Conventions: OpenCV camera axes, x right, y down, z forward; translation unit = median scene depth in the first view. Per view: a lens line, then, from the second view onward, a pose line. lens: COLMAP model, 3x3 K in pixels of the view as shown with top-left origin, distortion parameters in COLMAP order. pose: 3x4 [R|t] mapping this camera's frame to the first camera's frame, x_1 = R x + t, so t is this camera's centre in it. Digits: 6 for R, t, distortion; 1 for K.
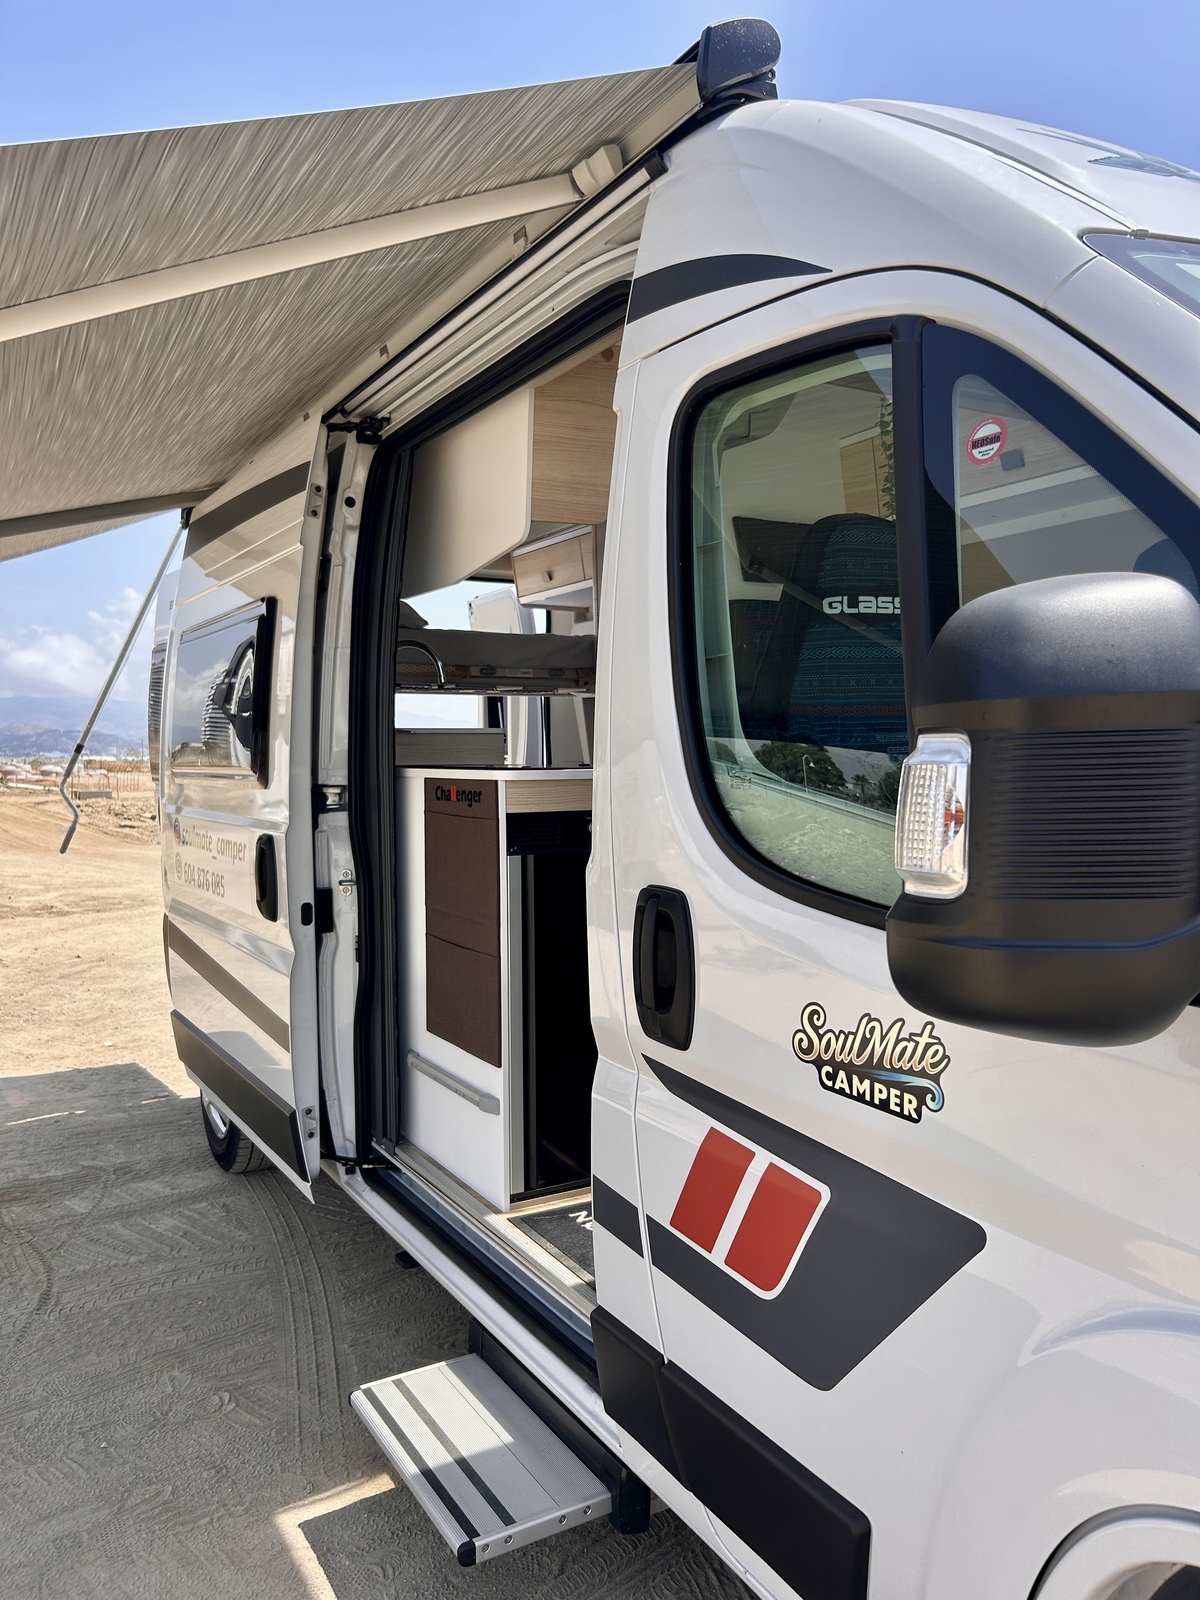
lens RADIAL K [[1221.0, 0, 604.3], [0, 1221.0, 797.8], [0, 0, 1]] dist [0.012324, -0.005130]
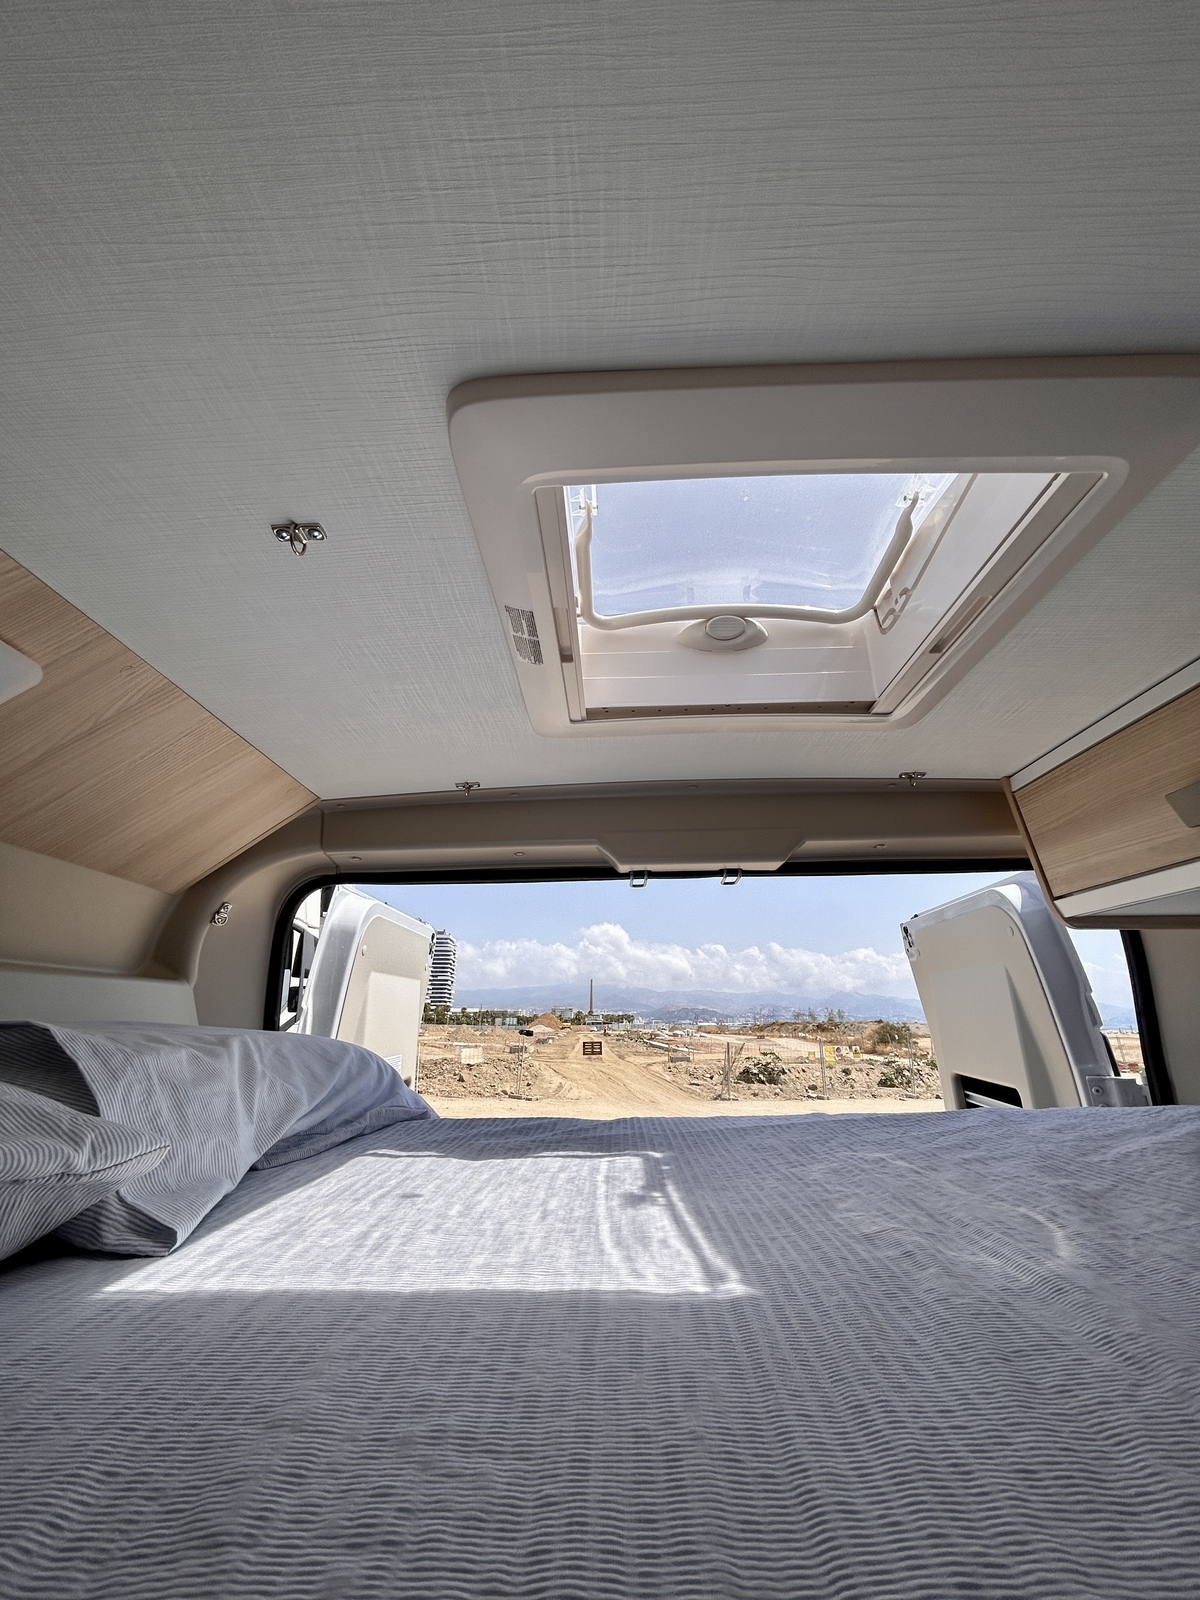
lens RADIAL K [[642.2, 0, 600.6], [0, 642.2, 799.7], [0, 0, 1]] dist [-0.000076, 0.000538]
pose [[0.852443, -0.172857, -0.493419, -0.084269], [-0.015654, 0.934901, -0.354563, -0.124017], [0.522586, 0.309969, 0.794243, 0.777262]]
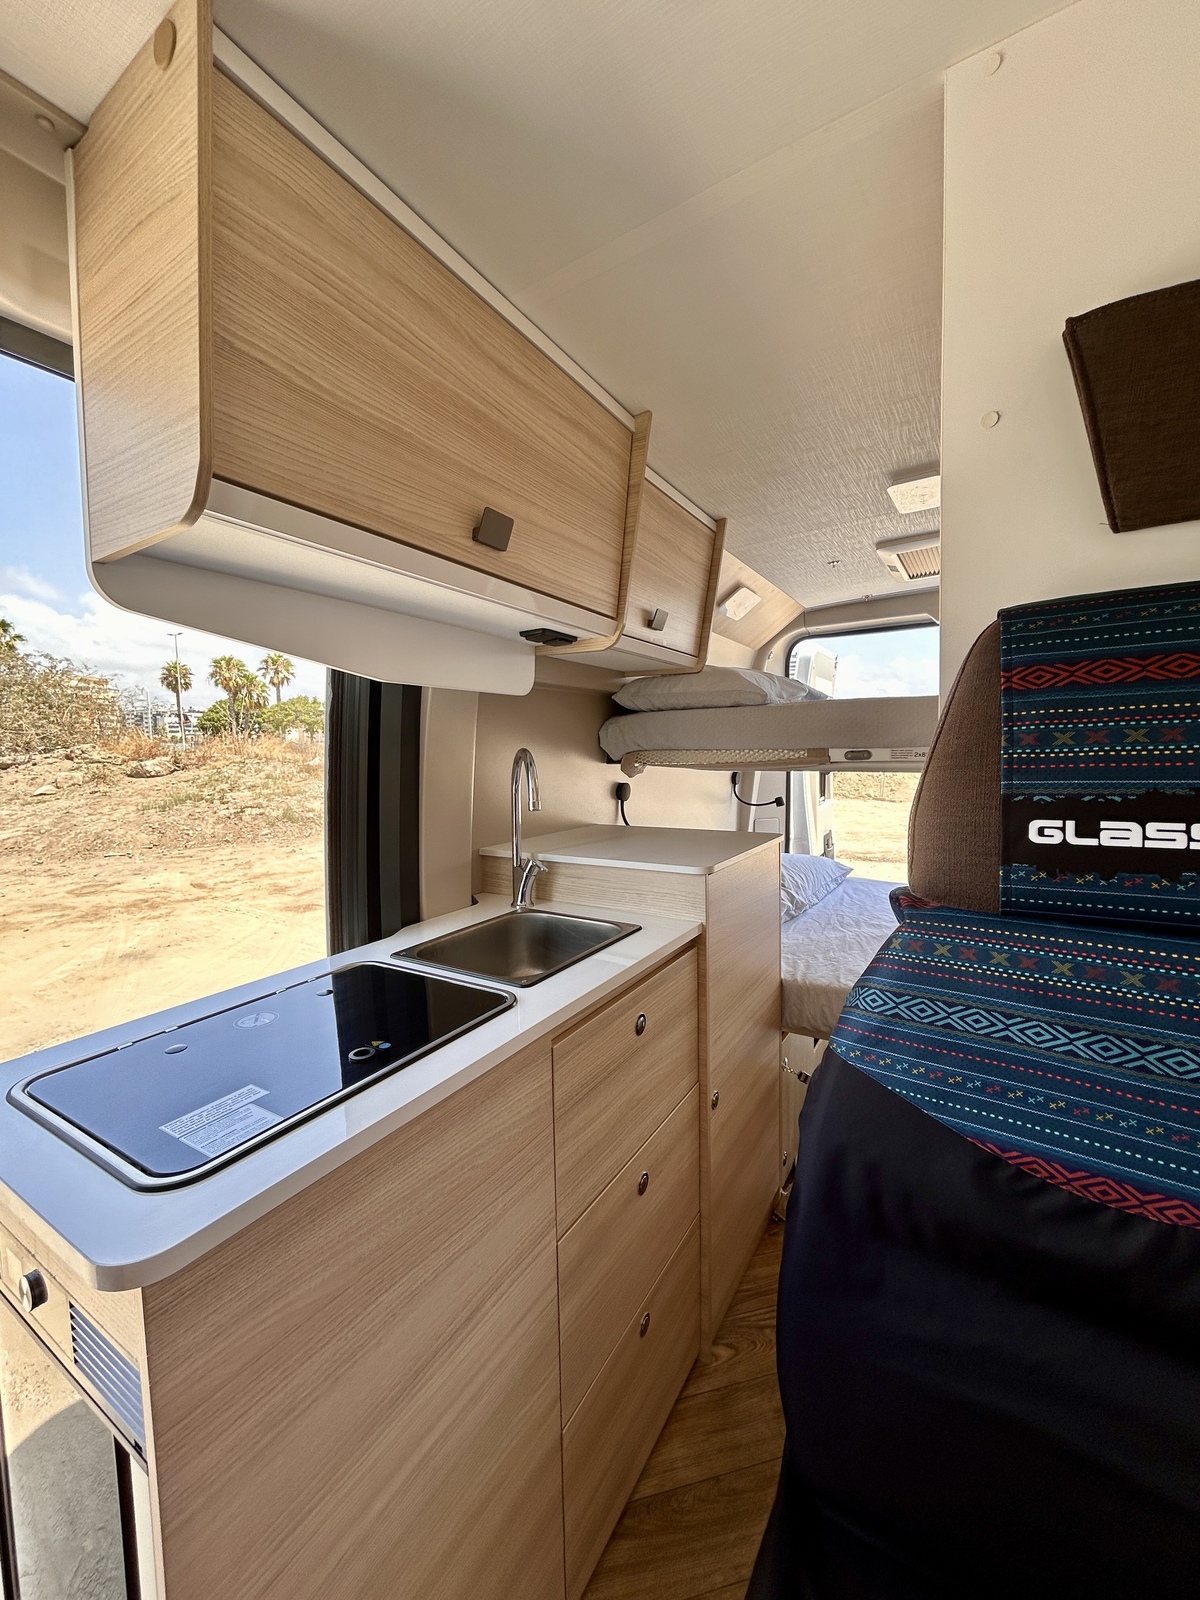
lens RADIAL K [[642.2, 0, 600.6], [0, 642.2, 799.7], [0, 0, 1]] dist [-0.000076, 0.000538]
pose [[0.472612, 0.069529, -0.878524, 0.123743], [-0.018050, 0.997437, 0.069230, -0.074211], [0.881086, -0.016862, 0.472656, 0.505354]]
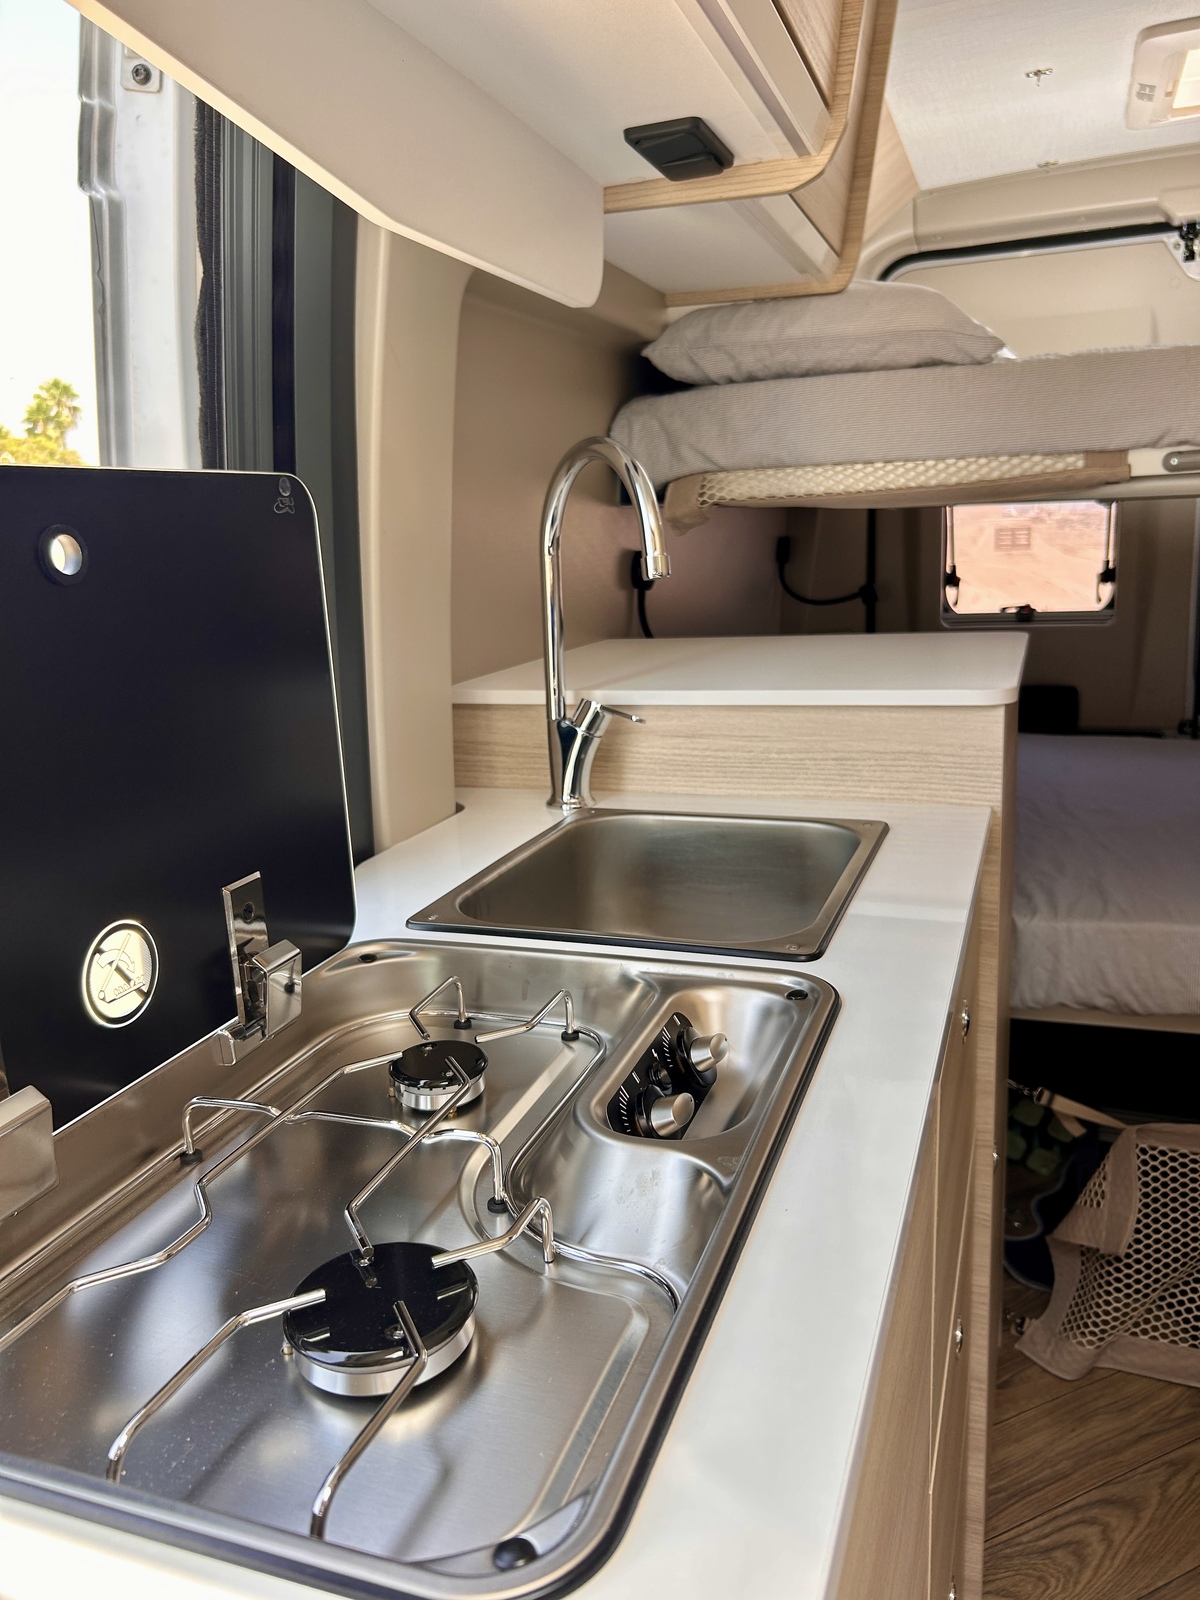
lens RADIAL K [[1221.0, 0, 604.3], [0, 1221.0, 797.8], [0, 0, 1]] dist [0.012324, -0.005130]
pose [[0.643354, 0.148369, -0.751054, 0.056976], [0.010679, 0.979206, 0.202587, -0.059662], [0.765494, -0.138355, 0.628392, 0.464939]]
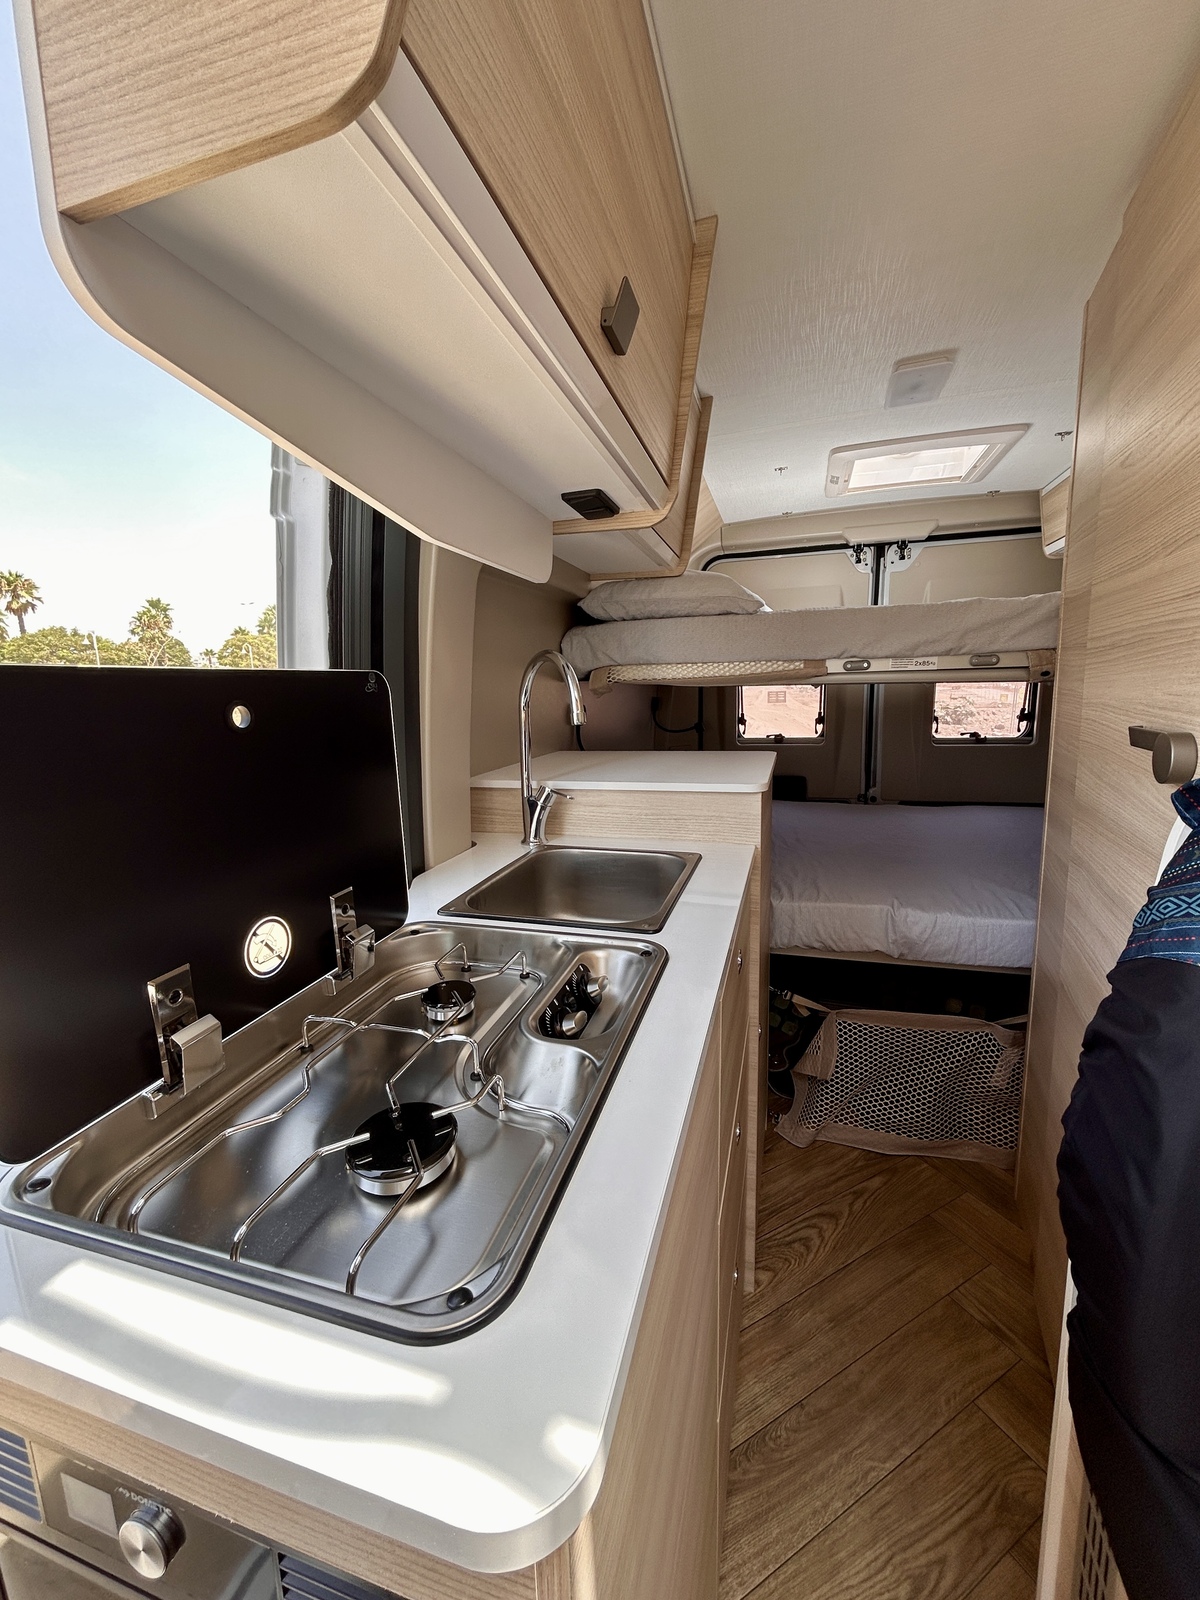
lens RADIAL K [[645.0, 0, 601.3], [0, 645.0, 798.0], [0, 0, 1]] dist [0.000625, 0.000243]
pose [[0.683137, 0.116890, -0.720875, 0.057963], [-0.005381, 0.987886, 0.155086, -0.062557], [0.730271, -0.102066, 0.675490, 0.469760]]
